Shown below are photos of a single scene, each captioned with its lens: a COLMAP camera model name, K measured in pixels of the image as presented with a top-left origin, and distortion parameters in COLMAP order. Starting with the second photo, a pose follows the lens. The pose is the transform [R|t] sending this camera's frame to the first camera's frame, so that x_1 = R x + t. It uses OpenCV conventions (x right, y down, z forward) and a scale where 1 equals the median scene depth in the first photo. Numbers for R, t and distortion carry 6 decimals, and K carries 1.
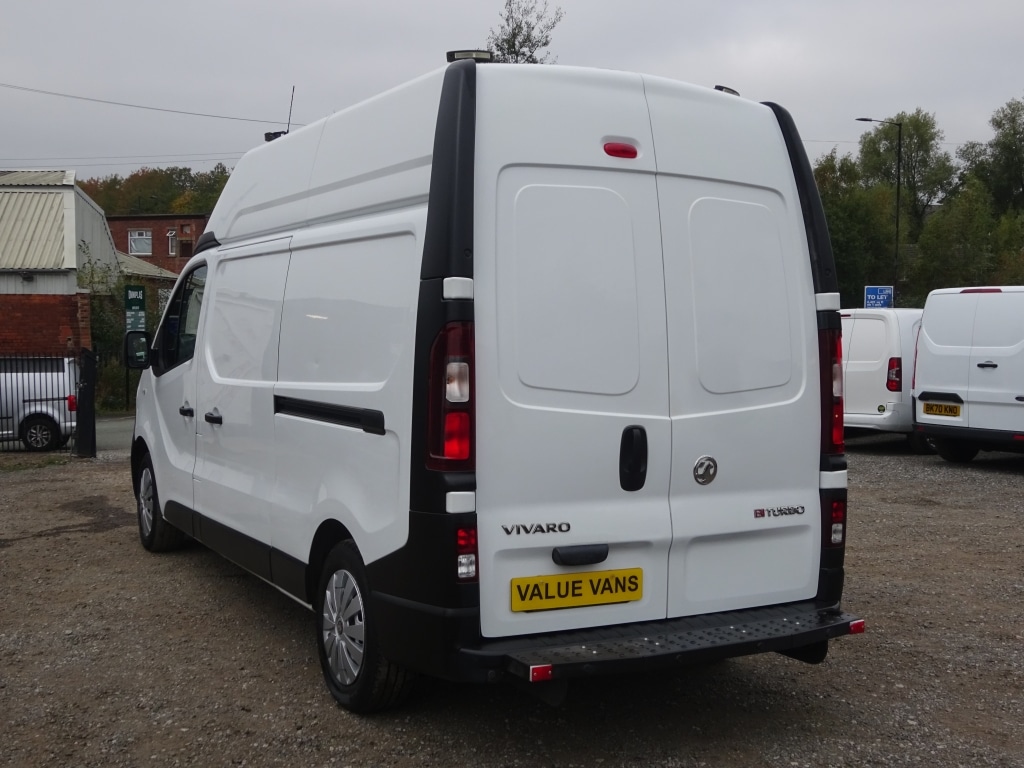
lens RADIAL K [[1212.7, 0, 516.4], [0, 1212.7, 388.0], [0, 0, 1]] dist [0.004414, 0.000000]
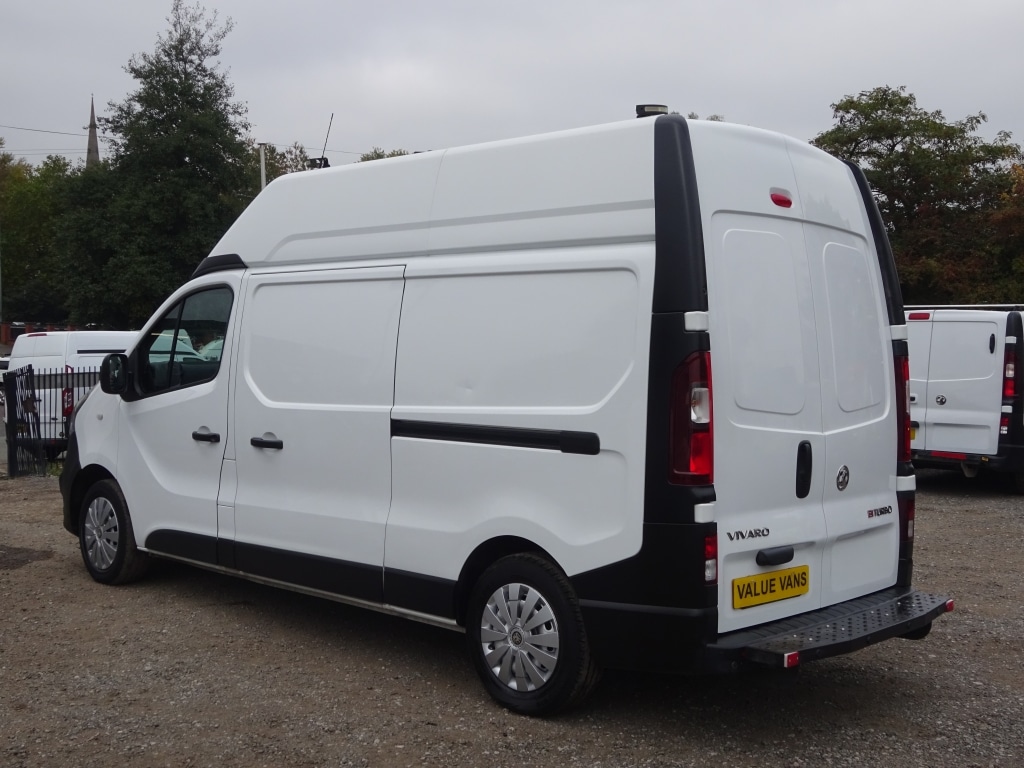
lens RADIAL K [[1212.7, 0, 515.9], [0, 1212.7, 391.4], [0, 0, 1]] dist [0.004414, 0.000000]
pose [[0.953747, -0.009607, 0.300456, -0.486836], [0.012522, 0.999891, -0.007777, -0.009935], [-0.300349, 0.011180, 0.953764, -0.011913]]
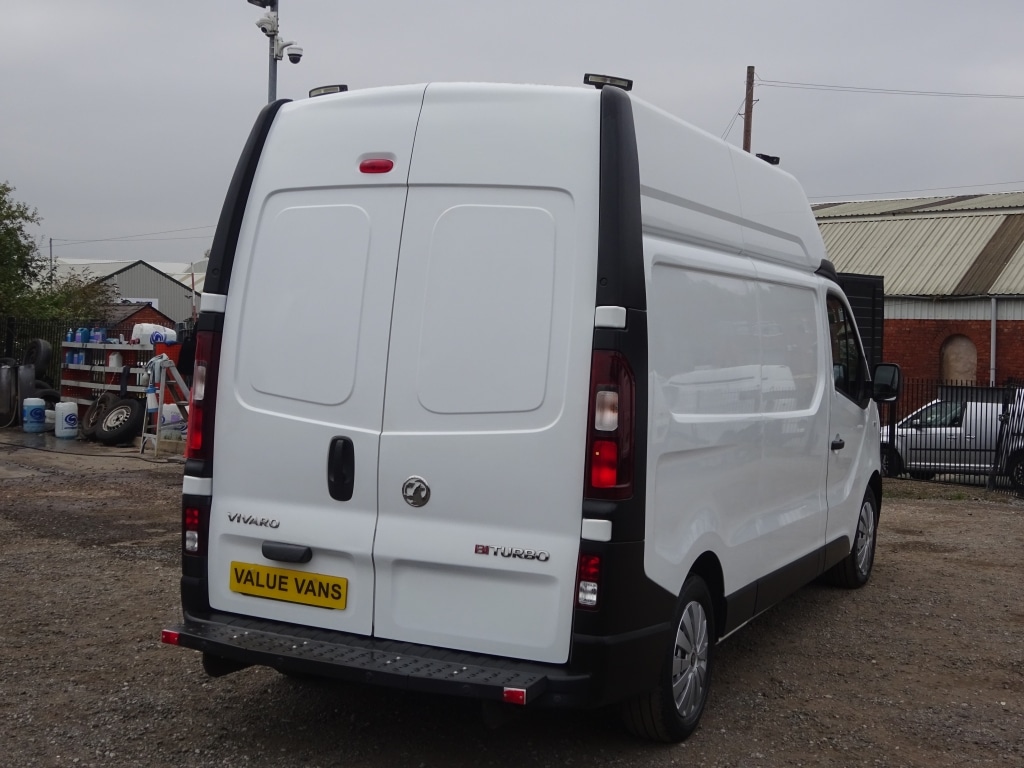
lens RADIAL K [[1336.4, 0, 504.9], [0, 1336.4, 393.3], [0, 0, 1]] dist [0.014618, 0.000000]
pose [[0.568111, 0.047631, -0.821572, 1.050172], [-0.068159, 0.997617, 0.010706, -0.025547], [0.820124, 0.049915, 0.570004, 0.452010]]
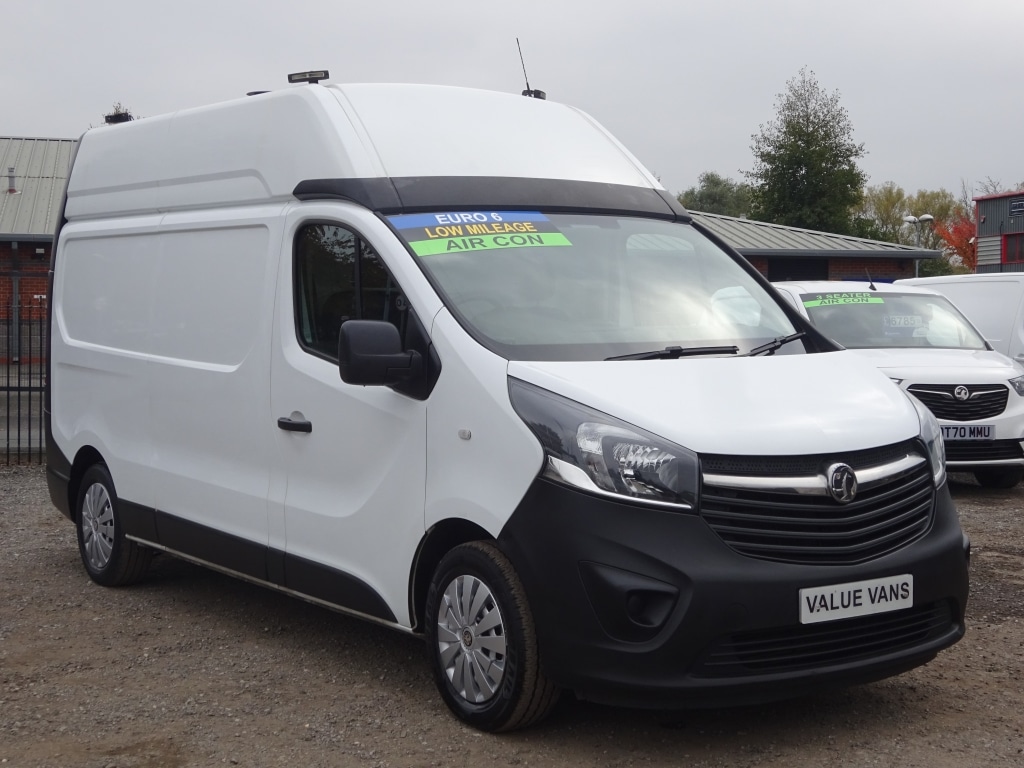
lens RADIAL K [[1571.9, 0, 515.3], [0, 1571.9, 384.9], [0, 0, 1]] dist [0.007746, 0.000000]
pose [[-0.993815, -0.009032, -0.110678, -0.082306], [-0.020786, 0.994200, 0.105515, -0.163341], [0.109084, 0.107163, -0.988239, 3.116486]]
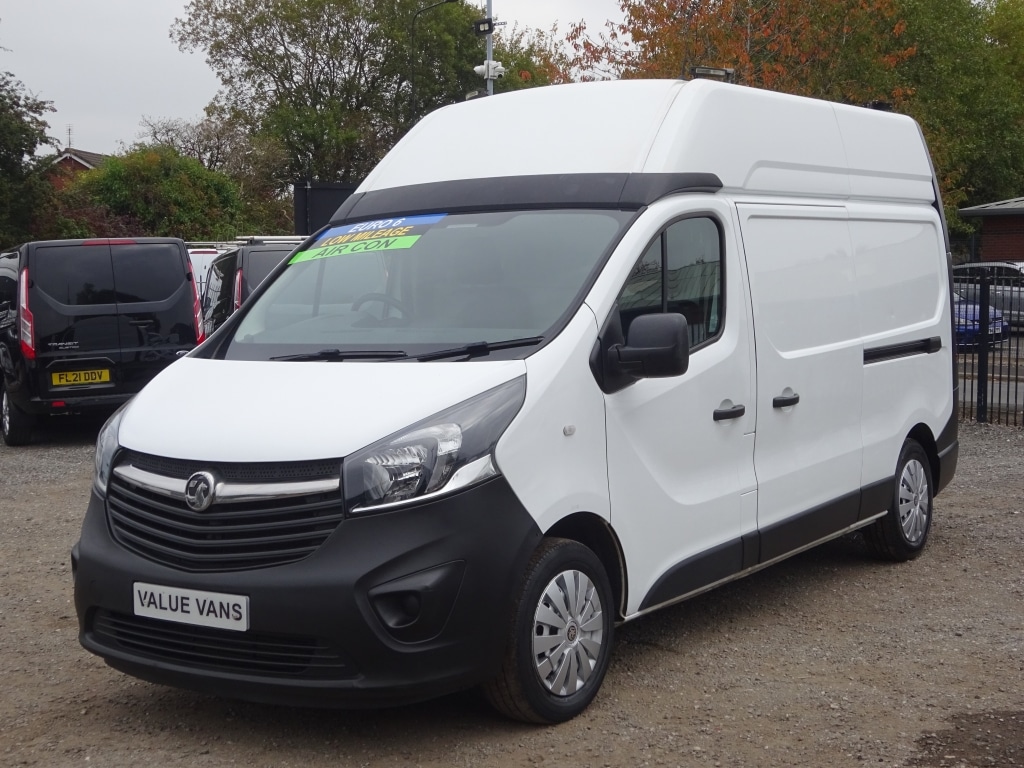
lens RADIAL K [[1571.9, 0, 491.0], [0, 1571.9, 410.8], [0, 0, 1]] dist [0.007746, 0.000000]
pose [[-0.460652, -0.078106, 0.884138, -1.577176], [0.063841, 0.990625, 0.120775, -0.160864], [-0.885282, 0.112079, -0.451347, 2.335129]]
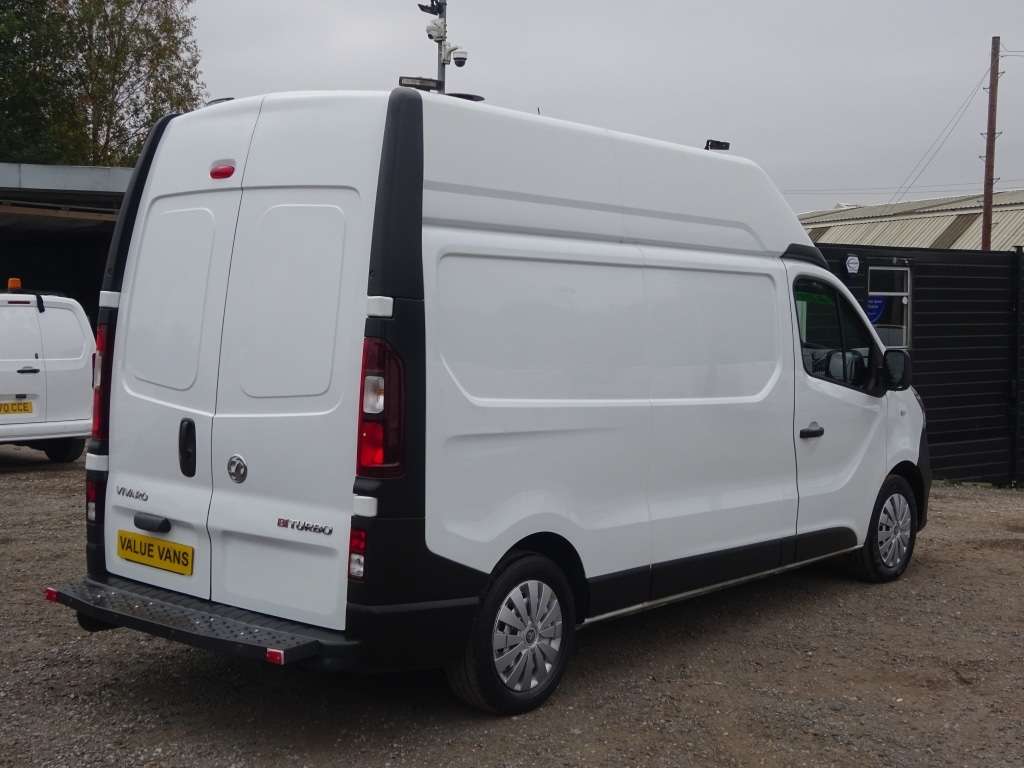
lens RADIAL K [[1336.4, 0, 495.4], [0, 1336.4, 392.1], [0, 0, 1]] dist [0.014618, 0.000000]
pose [[0.349106, 0.051373, -0.935674, 1.299598], [-0.062405, 0.997554, 0.031487, -0.048290], [0.935003, 0.047398, 0.351458, 0.796286]]
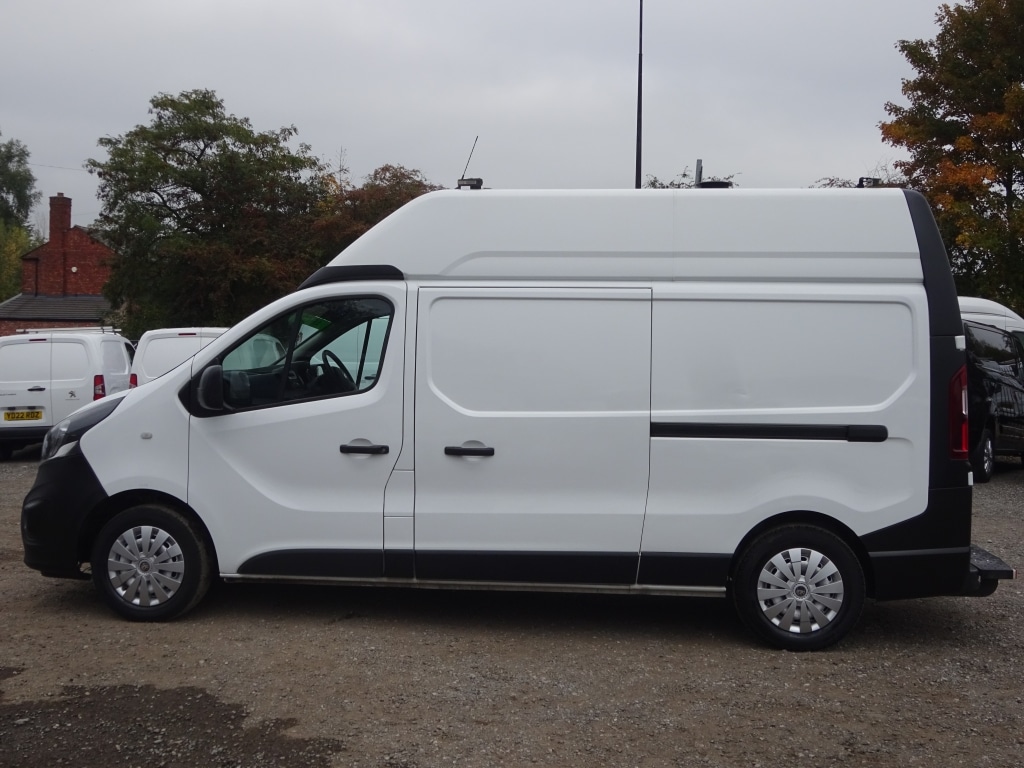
lens RADIAL K [[1212.7, 0, 505.2], [0, 1212.7, 378.8], [0, 0, 1]] dist [0.004414, 0.000000]
pose [[0.561454, -0.024844, 0.827135, -1.499990], [0.034103, 0.999395, 0.006869, -0.059010], [-0.826805, 0.024351, 0.561961, 0.541654]]
